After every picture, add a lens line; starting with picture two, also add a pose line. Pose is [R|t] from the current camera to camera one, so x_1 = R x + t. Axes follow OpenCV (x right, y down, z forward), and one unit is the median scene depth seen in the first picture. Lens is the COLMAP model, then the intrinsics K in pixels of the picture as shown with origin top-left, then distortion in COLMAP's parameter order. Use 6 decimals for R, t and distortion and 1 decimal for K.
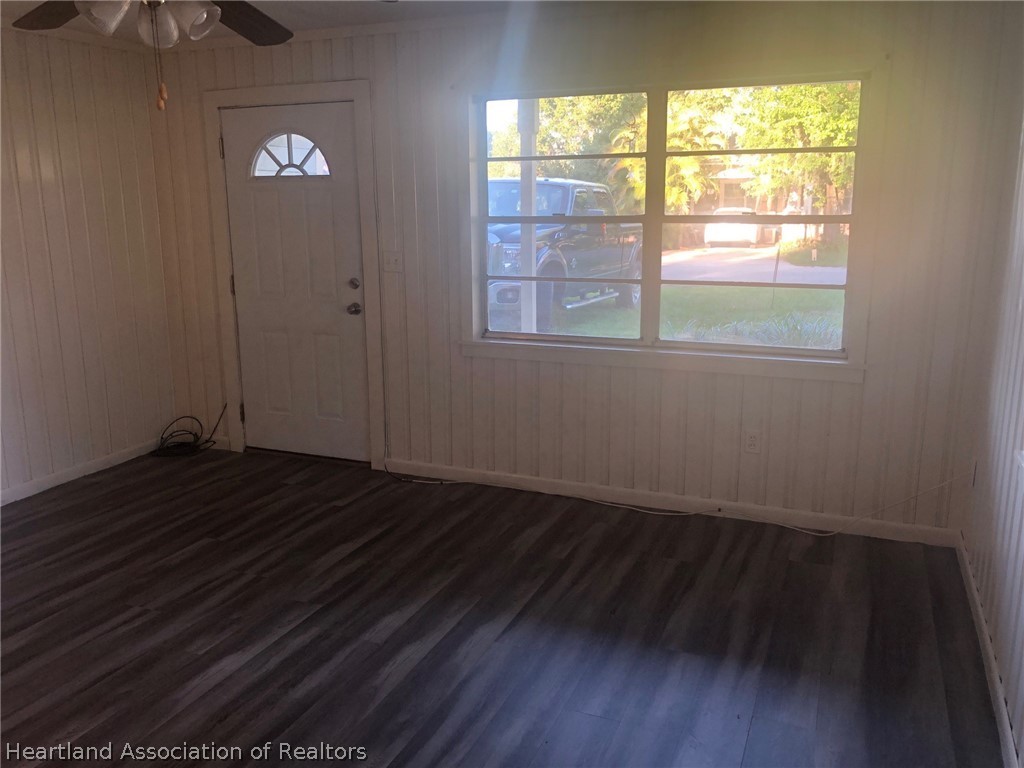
lens RADIAL K [[847.6, 0, 512.0], [0, 847.6, 384.0], [0, 0, 1]] dist [0.006677, 0.000726]
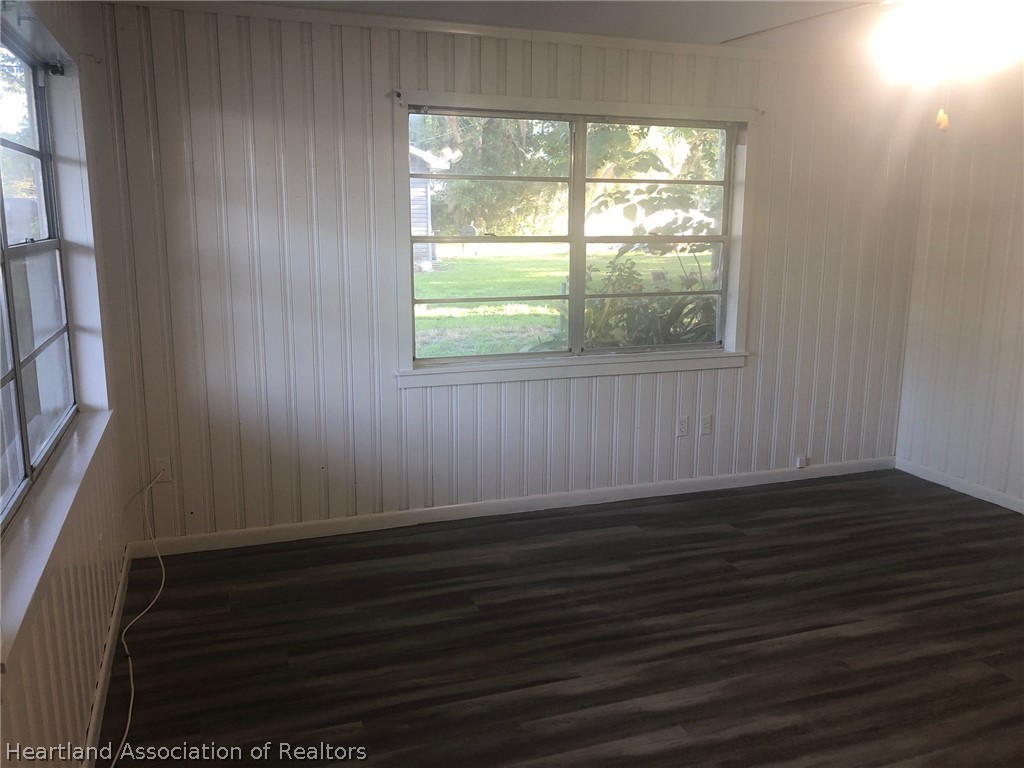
lens RADIAL K [[847.6, 0, 512.0], [0, 847.6, 384.0], [0, 0, 1]] dist [0.006677, 0.000726]
pose [[-0.681892, -0.145610, 0.716813, -0.430127], [0.155060, 0.928936, 0.336205, -0.241609], [-0.714828, 0.340405, -0.610856, 1.079240]]
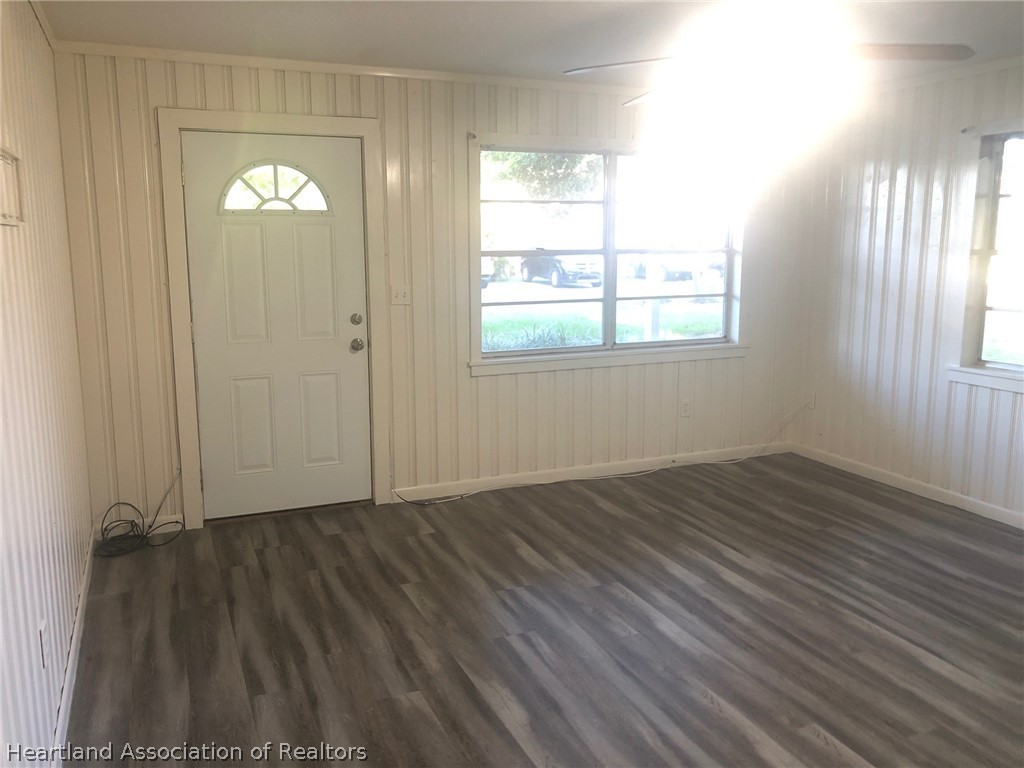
lens RADIAL K [[847.6, 0, 512.0], [0, 847.6, 384.0], [0, 0, 1]] dist [0.006677, 0.000726]
pose [[0.692650, -0.118844, 0.711415, -0.855037], [0.152494, 0.988165, 0.016605, -0.036117], [-0.704969, 0.096985, 0.702576, 0.202323]]
